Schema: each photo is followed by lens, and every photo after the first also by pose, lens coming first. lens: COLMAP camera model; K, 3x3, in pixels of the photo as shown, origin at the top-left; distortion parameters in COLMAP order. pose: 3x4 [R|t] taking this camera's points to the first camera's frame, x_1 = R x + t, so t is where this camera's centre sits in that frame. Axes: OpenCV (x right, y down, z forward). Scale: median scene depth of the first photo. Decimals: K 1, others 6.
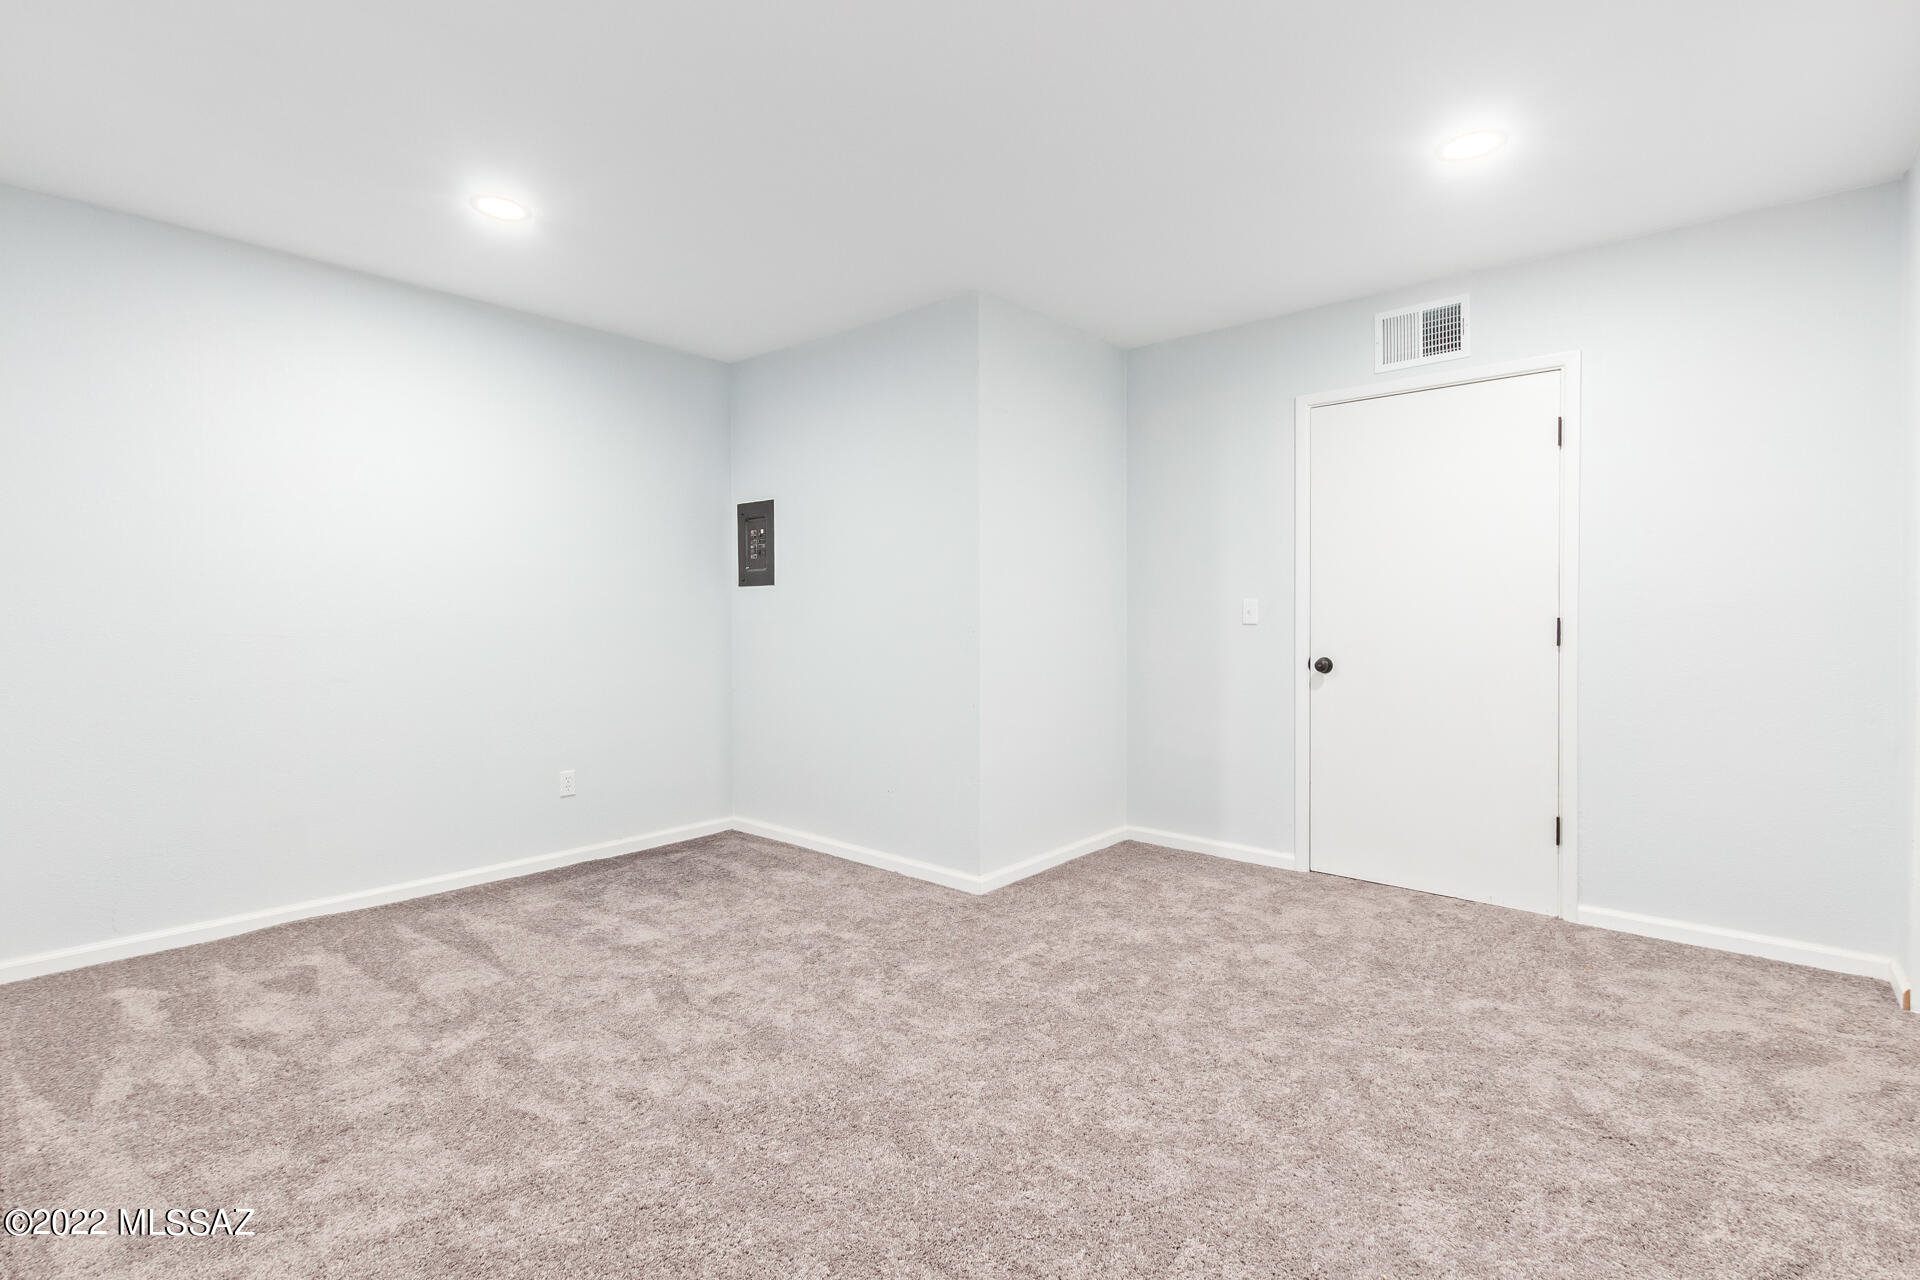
lens RADIAL K [[900.2, 0, 964.7], [0, 900.2, 641.1], [0, 0, 1]] dist [0.000098, -0.000160]
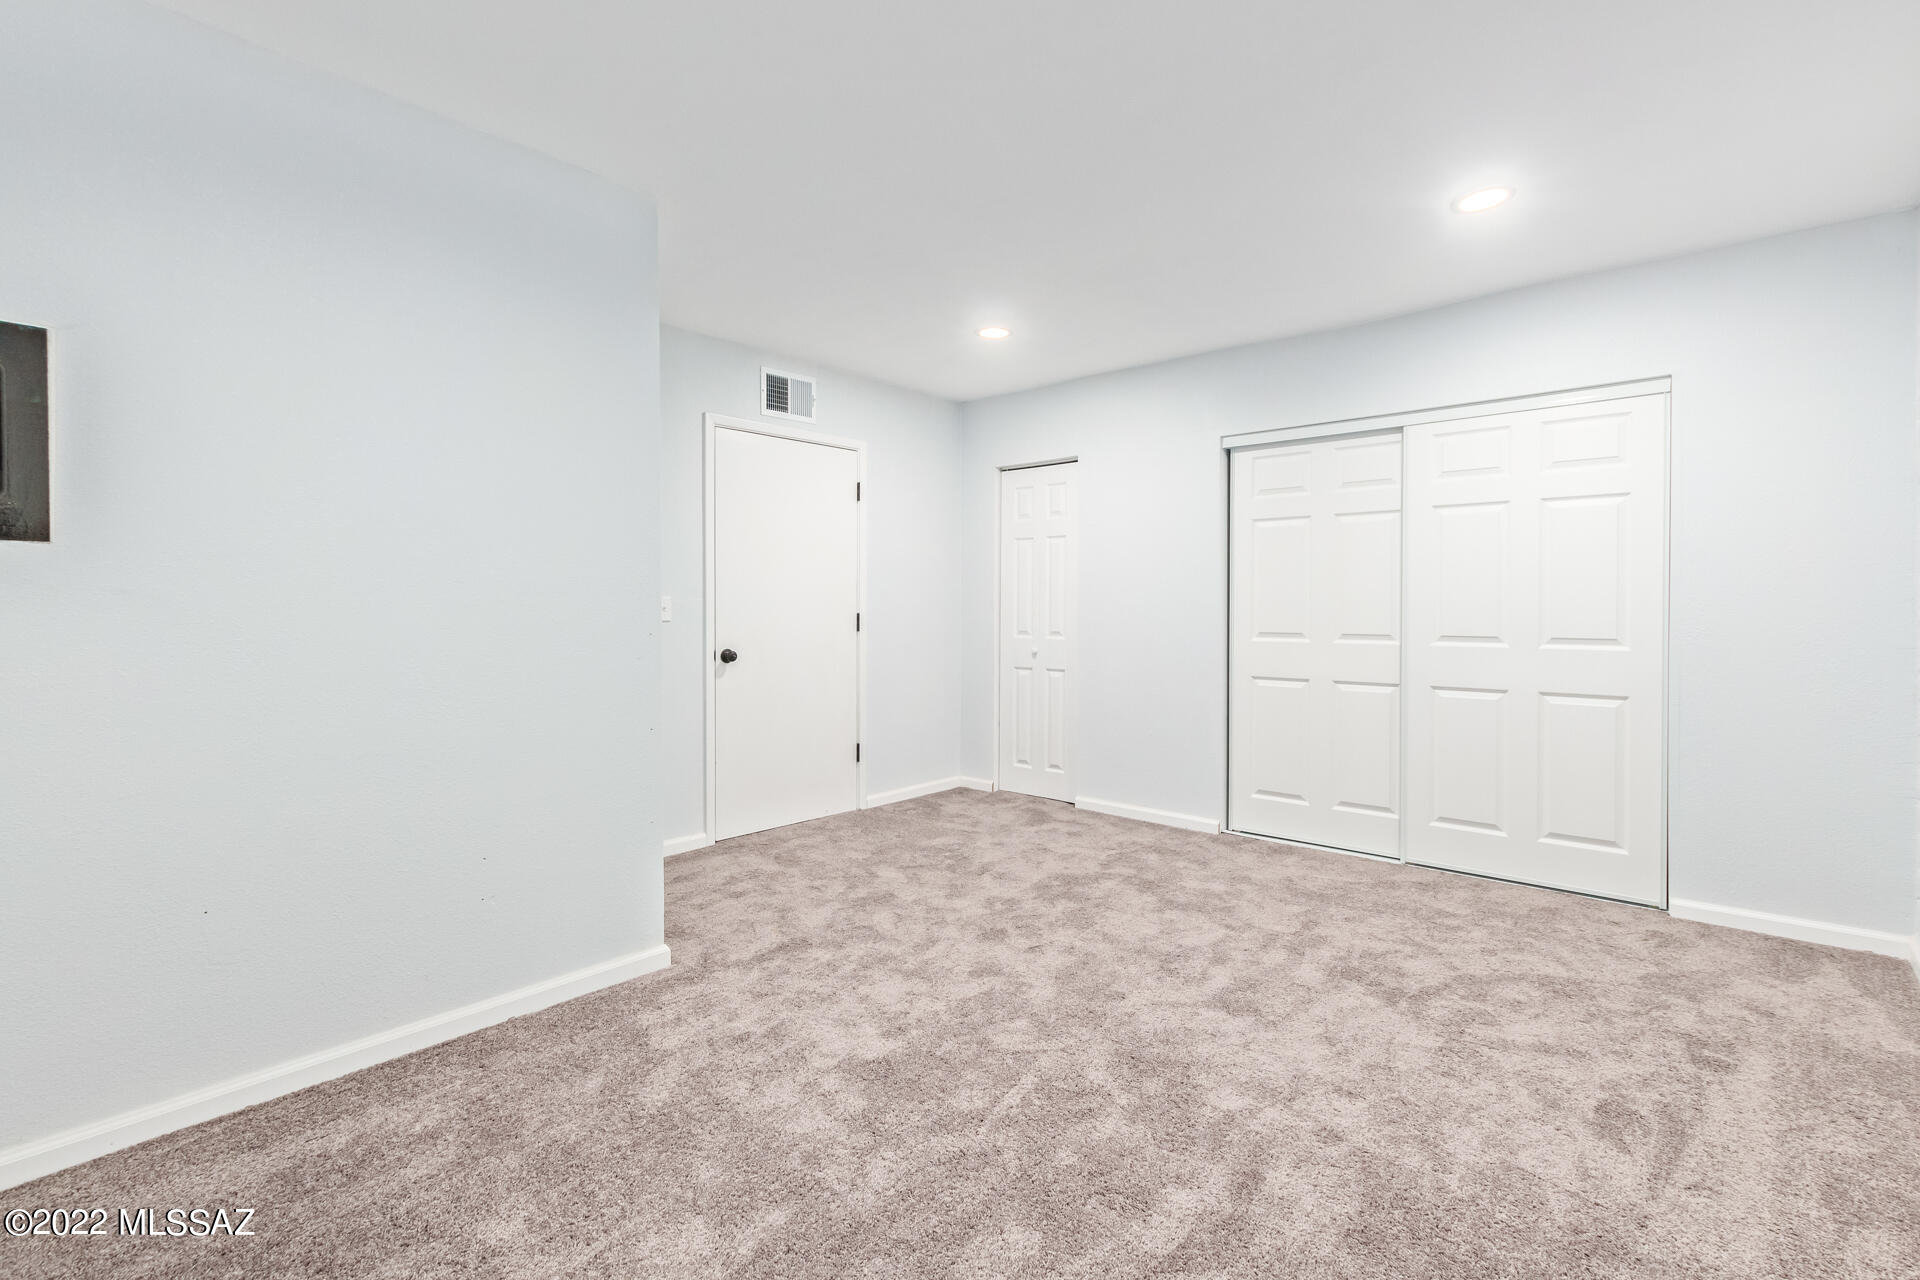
lens RADIAL K [[900.2, 0, 964.7], [0, 900.2, 641.1], [0, 0, 1]] dist [0.000098, -0.000160]
pose [[-0.020839, -0.034714, 0.999180, -0.737266], [0.032776, 0.998836, 0.035386, -0.022184], [-0.999245, 0.033486, -0.019677, 0.712898]]
